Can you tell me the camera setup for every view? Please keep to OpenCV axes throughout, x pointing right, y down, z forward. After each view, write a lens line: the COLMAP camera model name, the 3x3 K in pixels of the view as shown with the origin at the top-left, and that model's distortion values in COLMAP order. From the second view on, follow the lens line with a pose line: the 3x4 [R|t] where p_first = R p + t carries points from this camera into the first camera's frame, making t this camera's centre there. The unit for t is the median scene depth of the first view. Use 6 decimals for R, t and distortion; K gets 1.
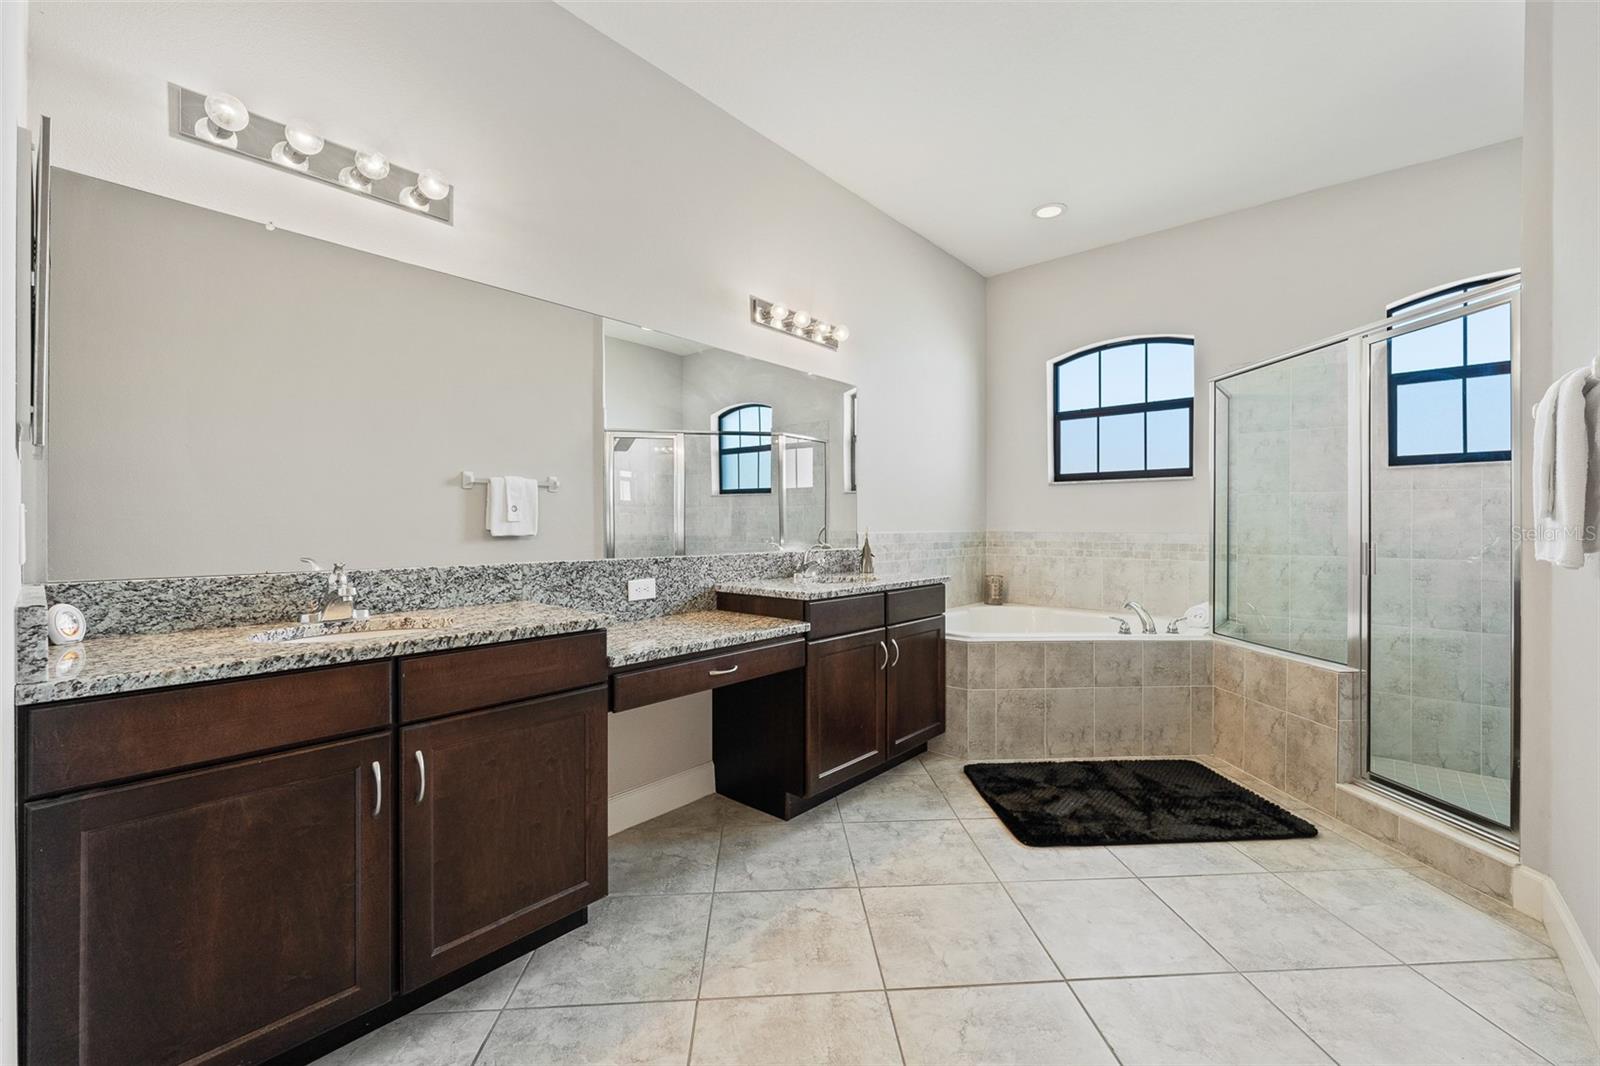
lens RADIAL K [[658.5, 0, 827.4], [0, 658.5, 537.7], [0, 0, 1]] dist [-0.000448, -0.000246]
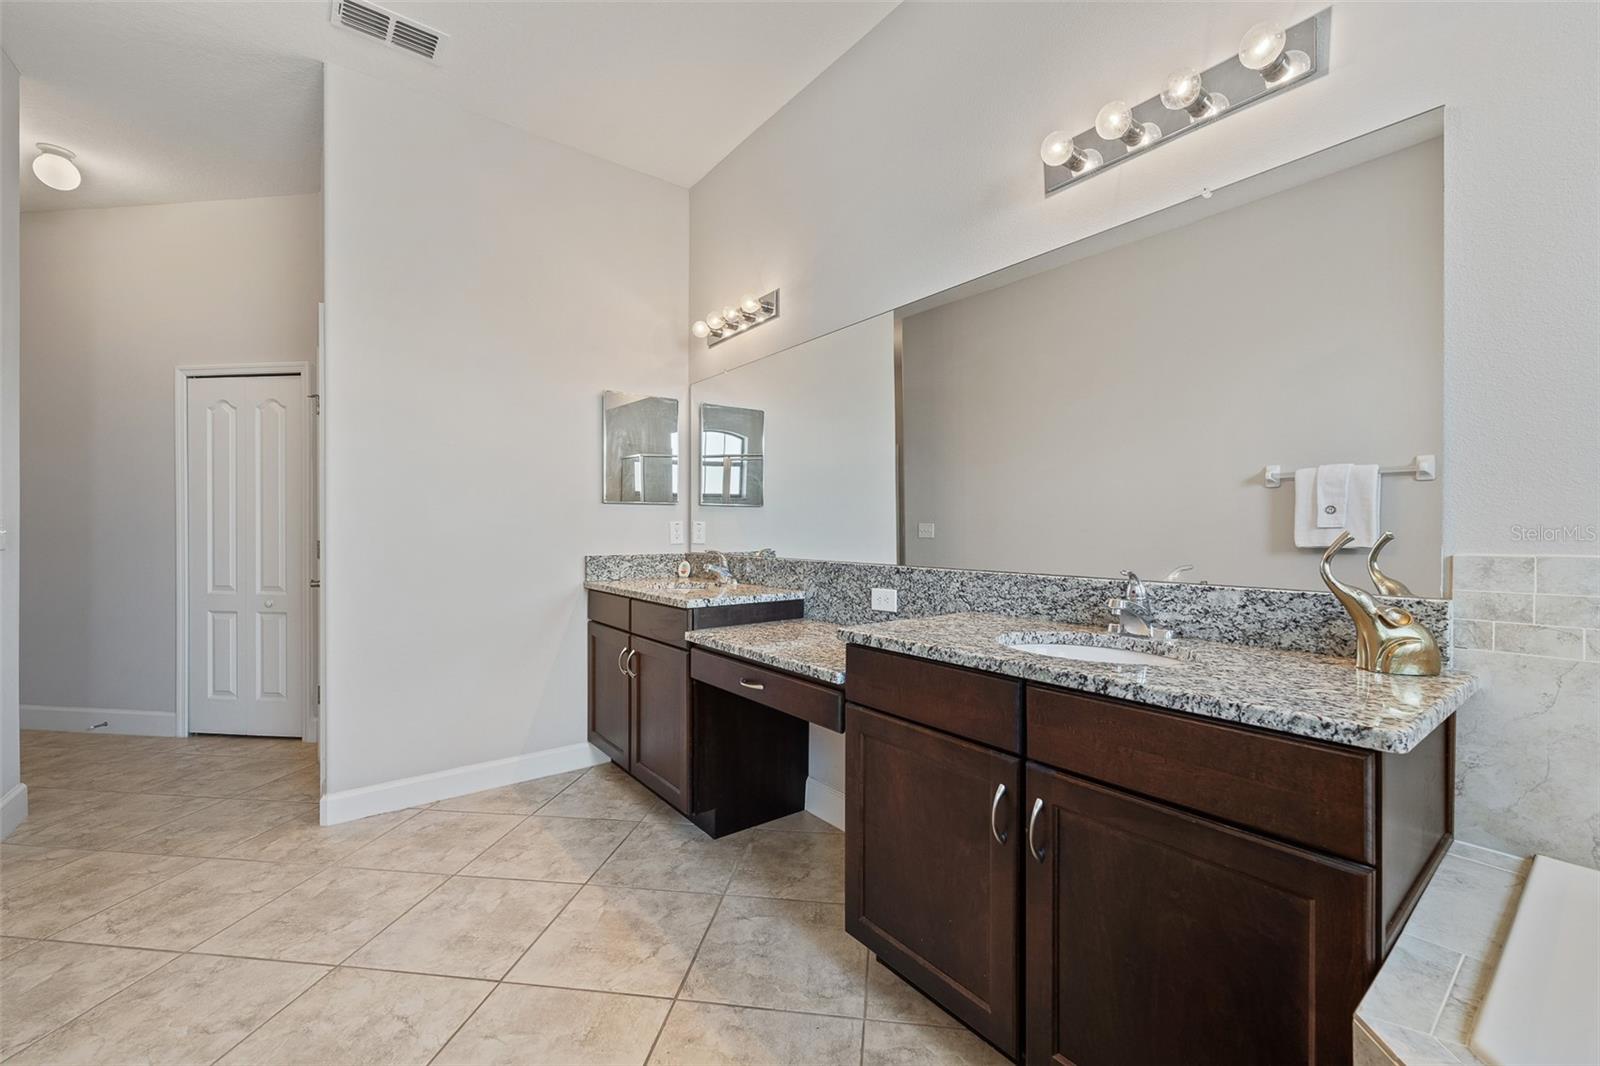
lens RADIAL K [[647.3, 0, 802.0], [0, 647.3, 539.9], [0, 0, 1]] dist [-0.020253, 0.000024]
pose [[-0.221661, 0.010929, -0.975063, 0.622060], [-0.024107, 0.999570, 0.016684, -0.016914], [0.974826, 0.027204, -0.221302, 1.094355]]
